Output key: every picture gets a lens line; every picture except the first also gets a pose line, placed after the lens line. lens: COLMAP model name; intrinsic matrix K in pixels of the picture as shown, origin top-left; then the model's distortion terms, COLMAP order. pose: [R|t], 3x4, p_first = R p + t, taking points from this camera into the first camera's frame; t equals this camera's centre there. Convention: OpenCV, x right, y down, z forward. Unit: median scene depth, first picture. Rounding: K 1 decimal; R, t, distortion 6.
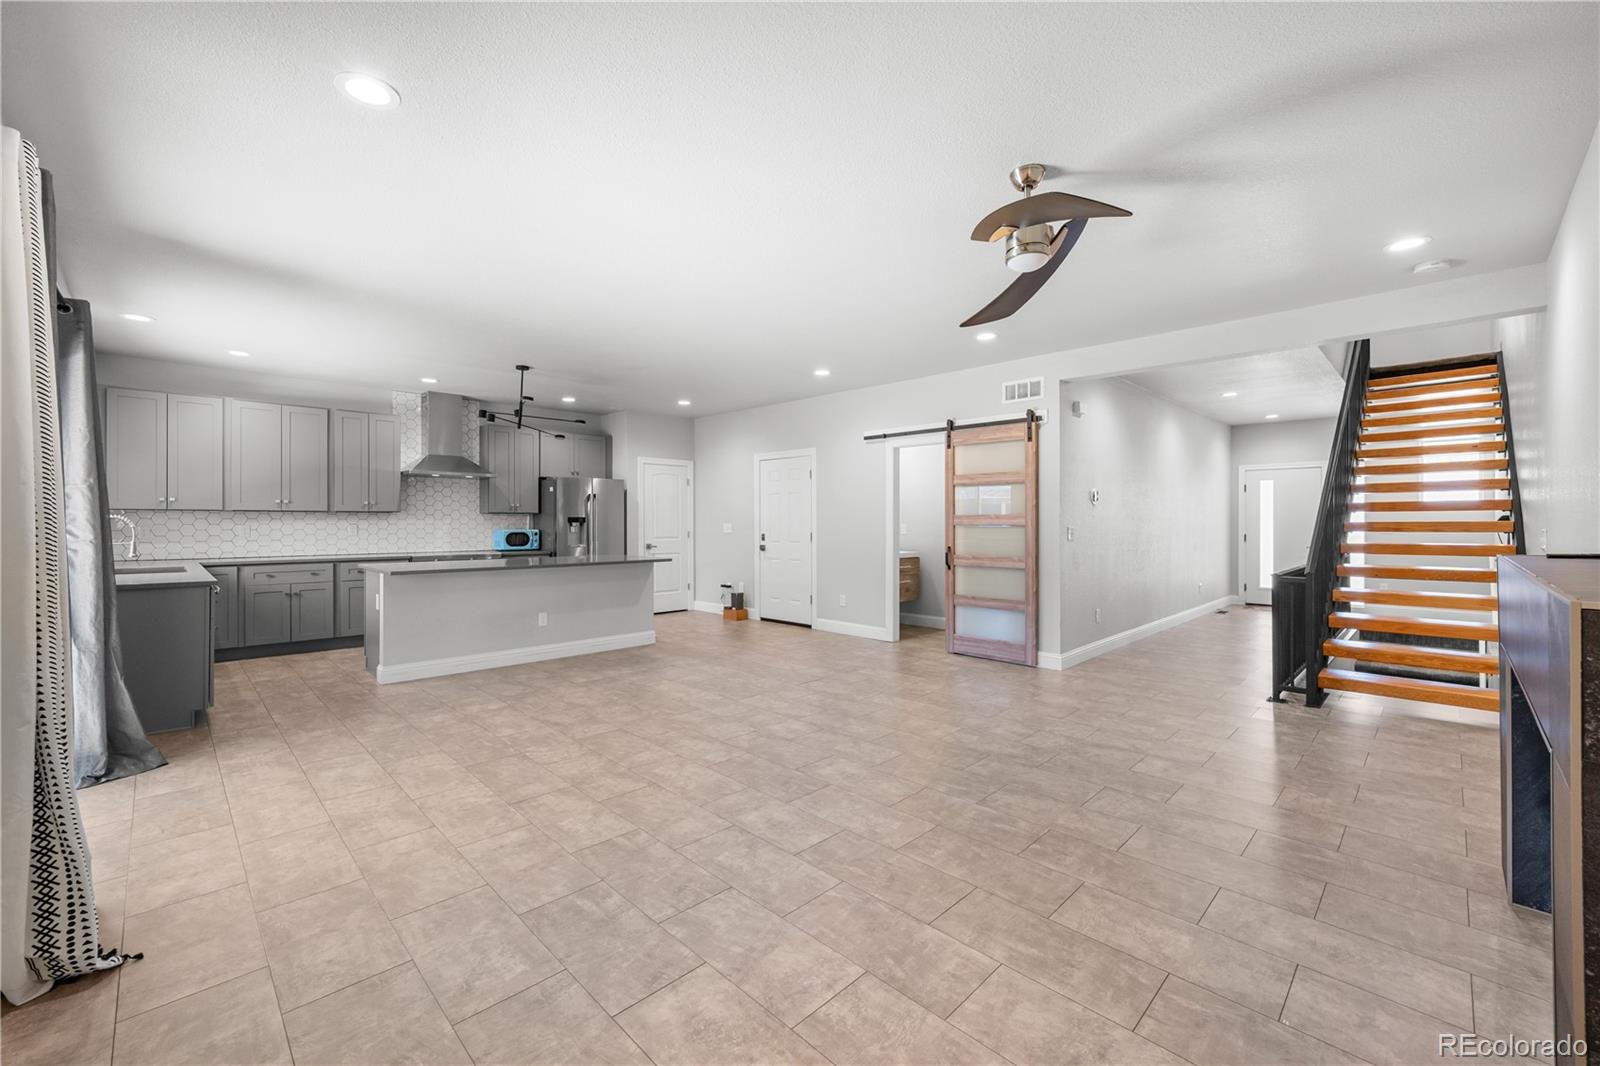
lens RADIAL K [[648.5, 0, 794.0], [0, 648.5, 525.8], [0, 0, 1]] dist [-0.002318, 0.000185]
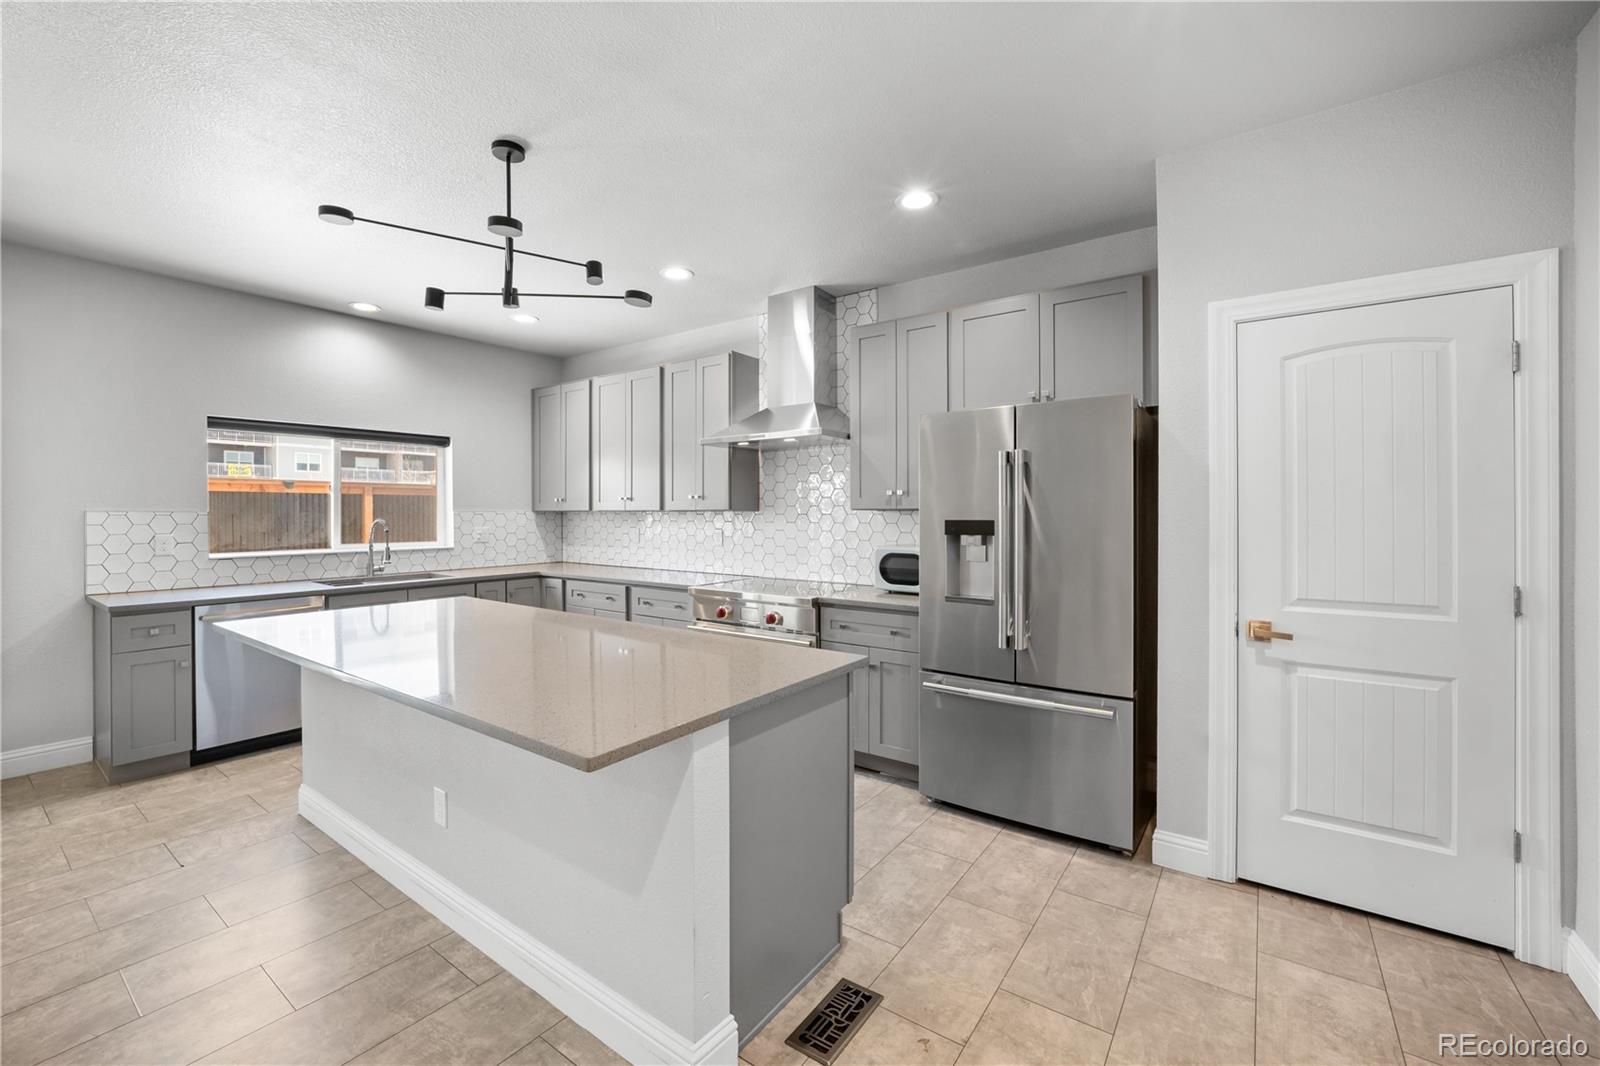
lens RADIAL K [[649.0, 0, 797.4], [0, 649.0, 515.8], [0, 0, 1]] dist [-0.018935, 0.000277]
pose [[0.169686, 0.002940, -0.985494, 0.001377], [-0.007423, 0.999971, 0.001705, -0.019452], [0.985470, 0.007026, 0.169703, 1.042417]]
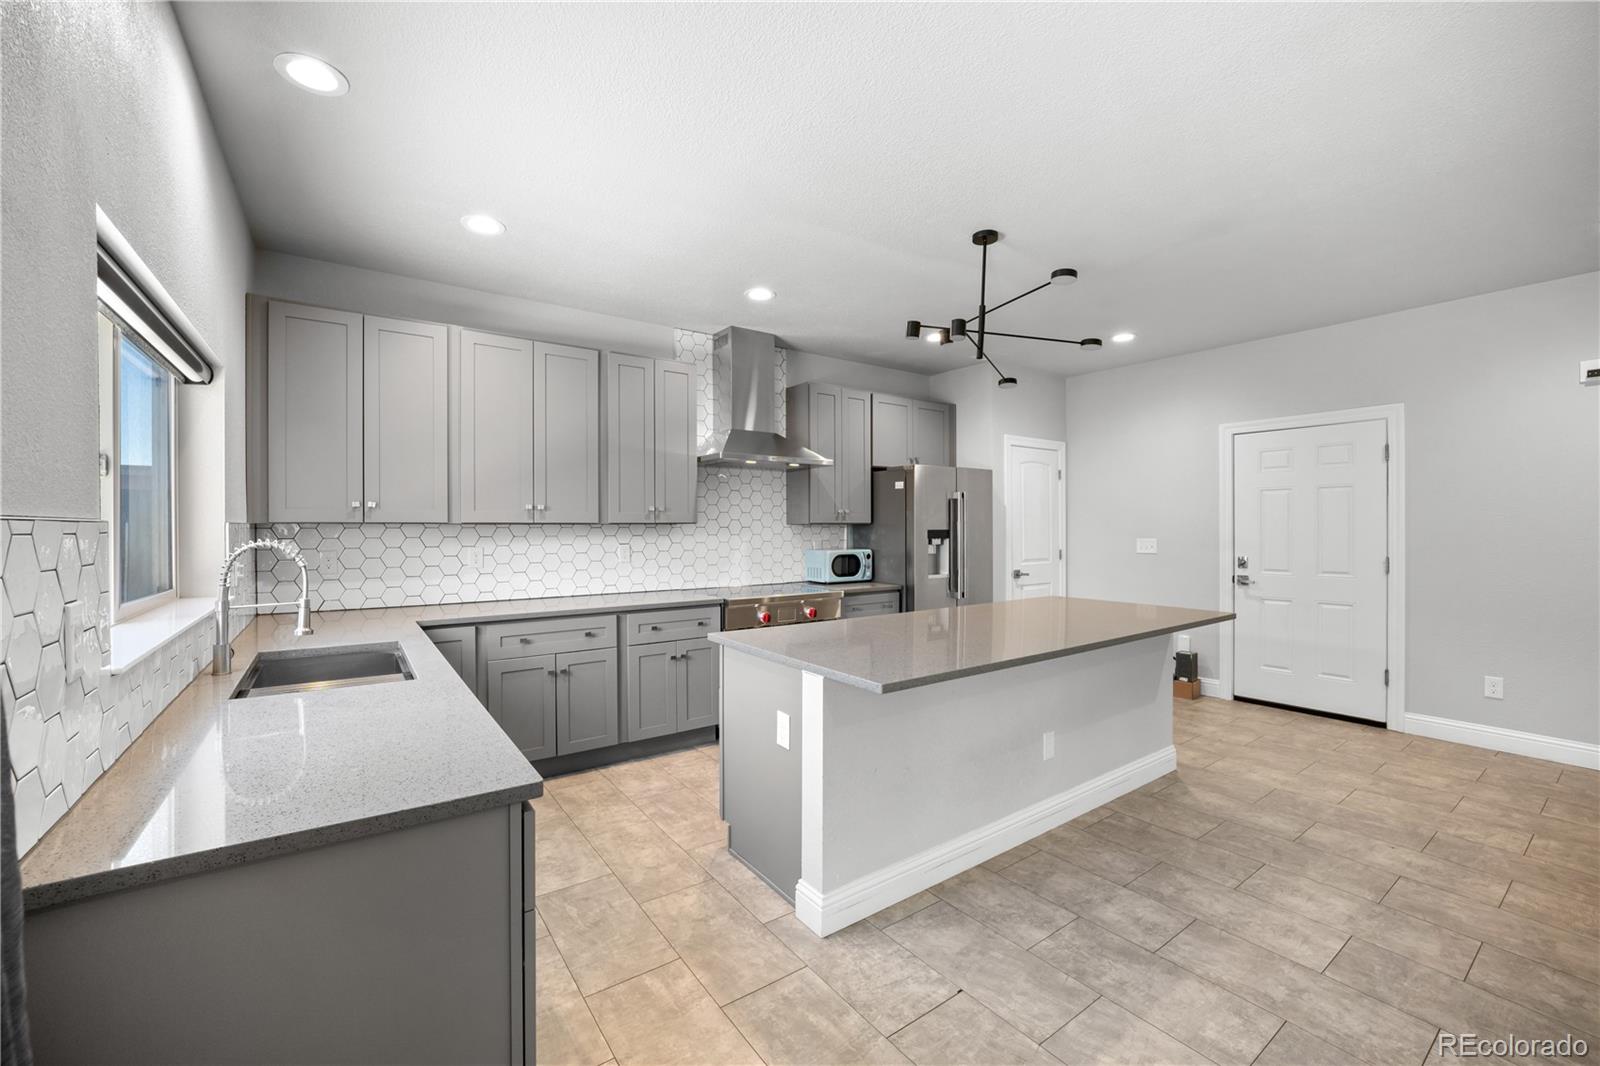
lens RADIAL K [[653.6, 0, 800.2], [0, 653.6, 524.7], [0, 0, 1]] dist [-0.017608, 0.000120]
pose [[0.988053, -0.003749, -0.154066, -0.454663], [0.002188, 0.999945, -0.010302, -0.014842], [0.154096, 0.009842, 0.988007, 0.449514]]
